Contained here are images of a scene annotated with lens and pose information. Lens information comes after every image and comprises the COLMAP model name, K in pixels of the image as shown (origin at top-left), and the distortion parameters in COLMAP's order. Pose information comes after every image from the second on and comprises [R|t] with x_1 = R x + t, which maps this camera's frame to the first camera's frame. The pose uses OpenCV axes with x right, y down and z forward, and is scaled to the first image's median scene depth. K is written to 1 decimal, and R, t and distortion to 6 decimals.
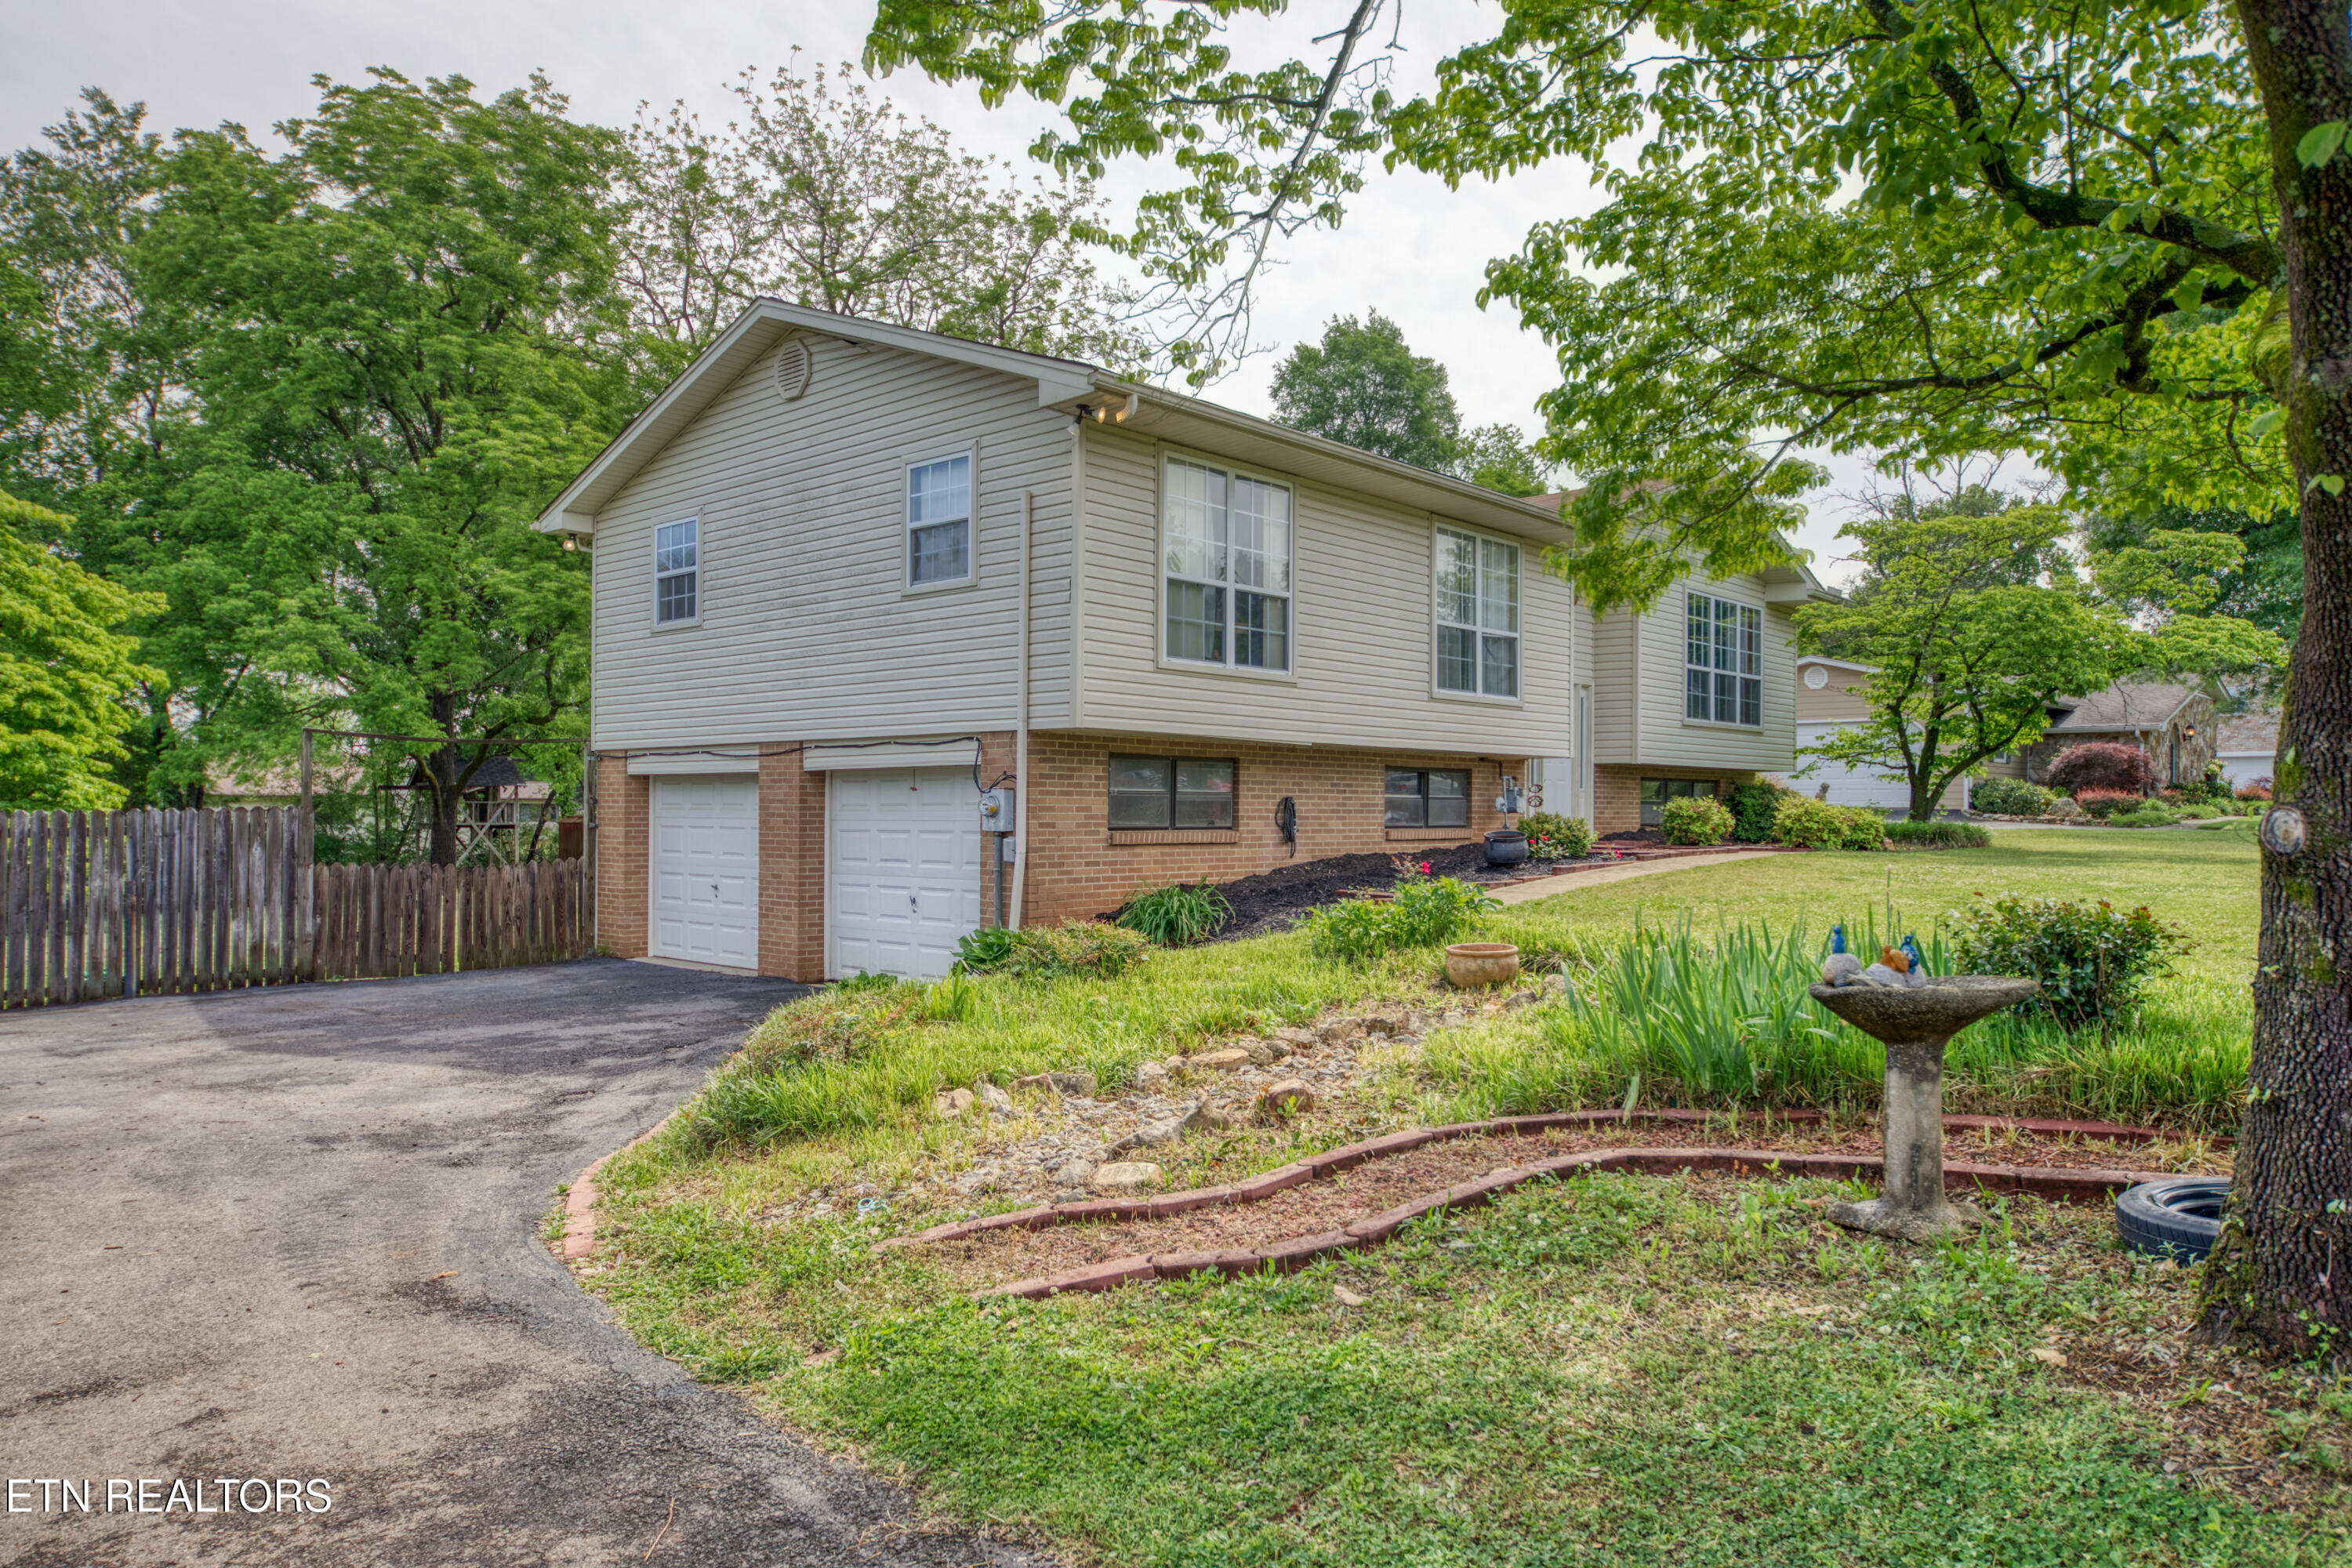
lens RADIAL K [[1592.4, 0, 1169.3], [0, 1592.4, 782.0], [0, 0, 1]] dist [0.024456, -0.005586]
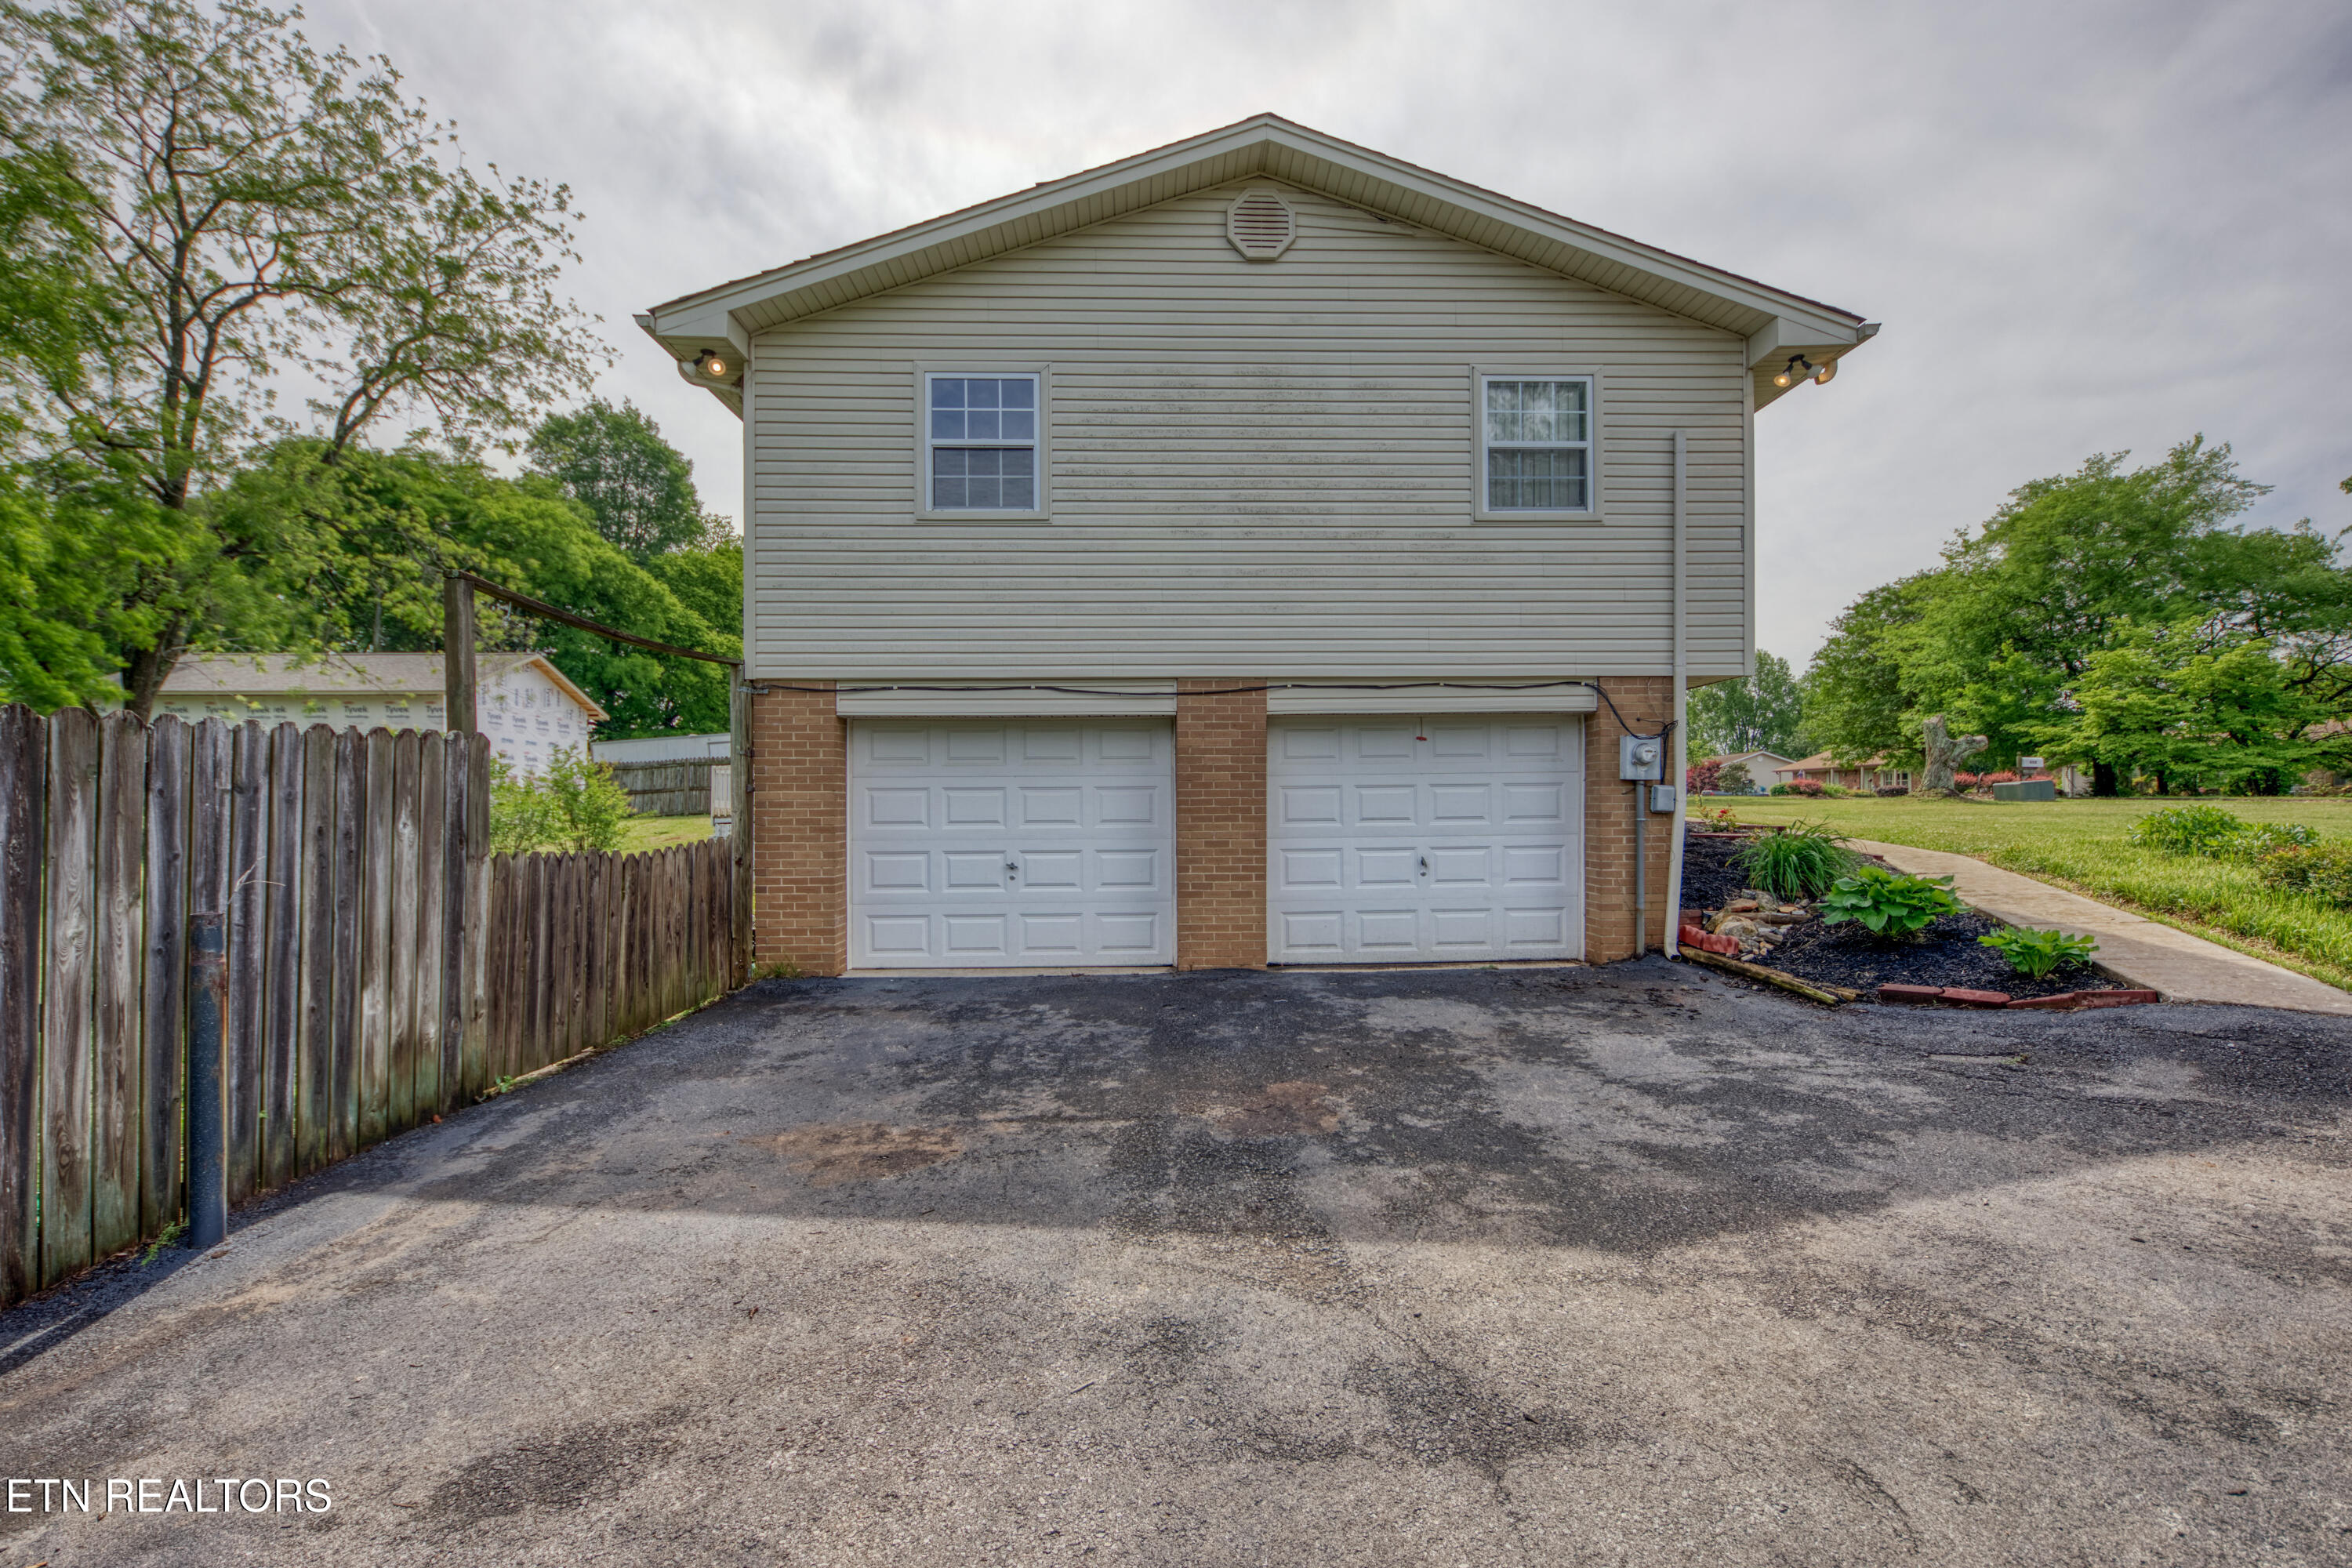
lens RADIAL K [[1011.4, 0, 1180.8], [0, 1011.4, 787.4], [0, 0, 1]] dist [-0.002020, -0.000098]
pose [[0.704808, 0.003901, 0.709388, -0.538751], [-0.002025, 0.999992, -0.003487, 0.027660], [-0.709396, 0.001021, 0.704810, 0.565144]]
